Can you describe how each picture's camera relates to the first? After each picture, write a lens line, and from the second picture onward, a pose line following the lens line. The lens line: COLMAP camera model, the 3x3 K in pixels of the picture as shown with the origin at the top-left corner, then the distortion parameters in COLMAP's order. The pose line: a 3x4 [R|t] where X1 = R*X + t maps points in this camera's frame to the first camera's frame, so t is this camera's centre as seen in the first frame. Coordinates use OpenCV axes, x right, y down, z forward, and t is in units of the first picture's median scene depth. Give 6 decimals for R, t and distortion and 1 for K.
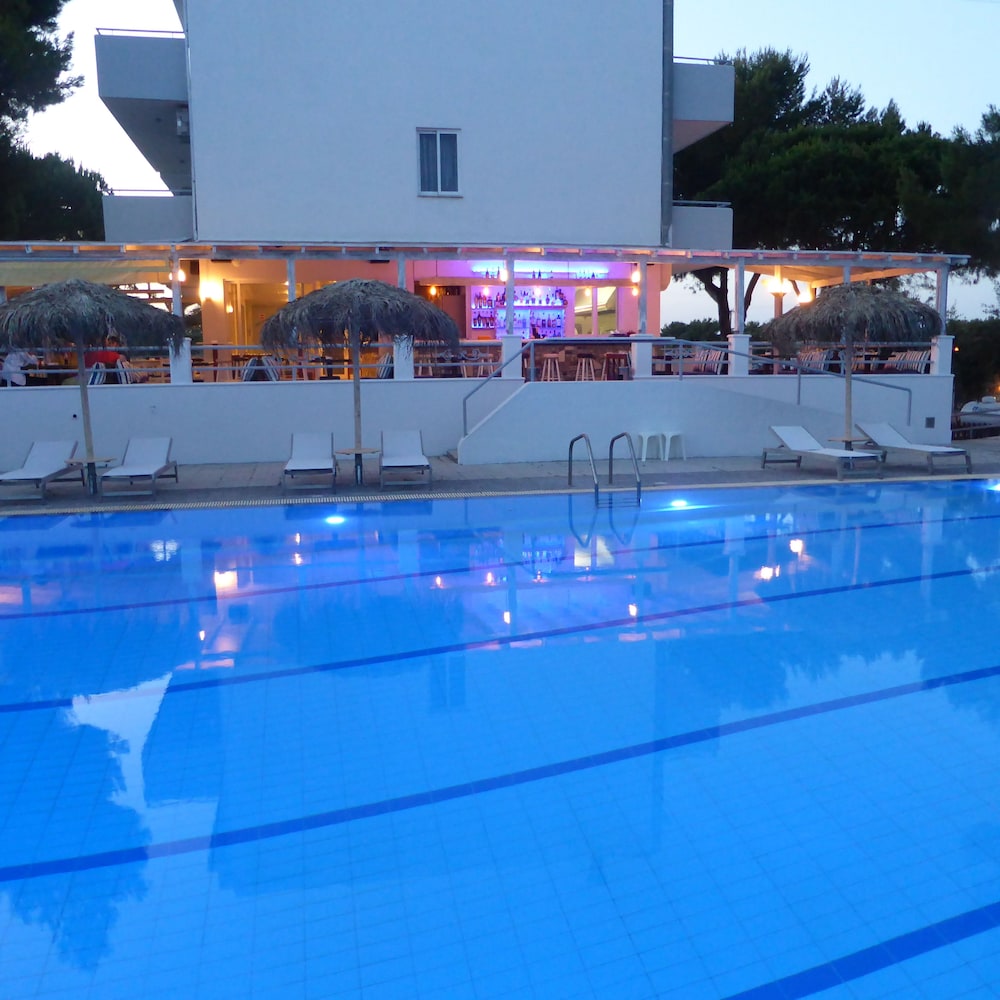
lens RADIAL K [[1003.0, 0, 497.2], [0, 1003.0, 502.0], [0, 0, 1]] dist [-0.041675, 0.000000]
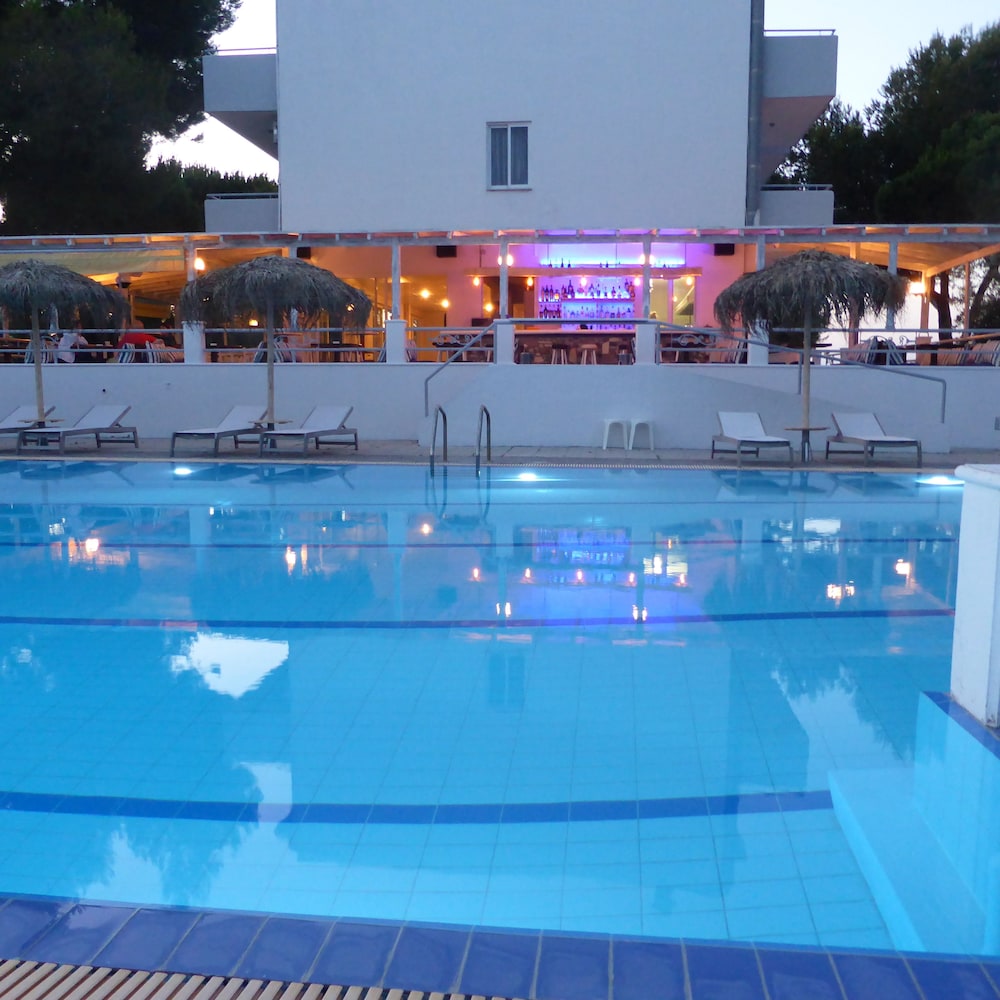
lens RADIAL K [[1003.0, 0, 493.8], [0, 1003.0, 502.5], [0, 0, 1]] dist [-0.041675, 0.000000]
pose [[0.947497, 0.052708, -0.315391, 0.262056], [-0.060688, 0.998036, -0.015527, 0.022755], [0.313953, 0.033853, 0.948835, 0.059358]]
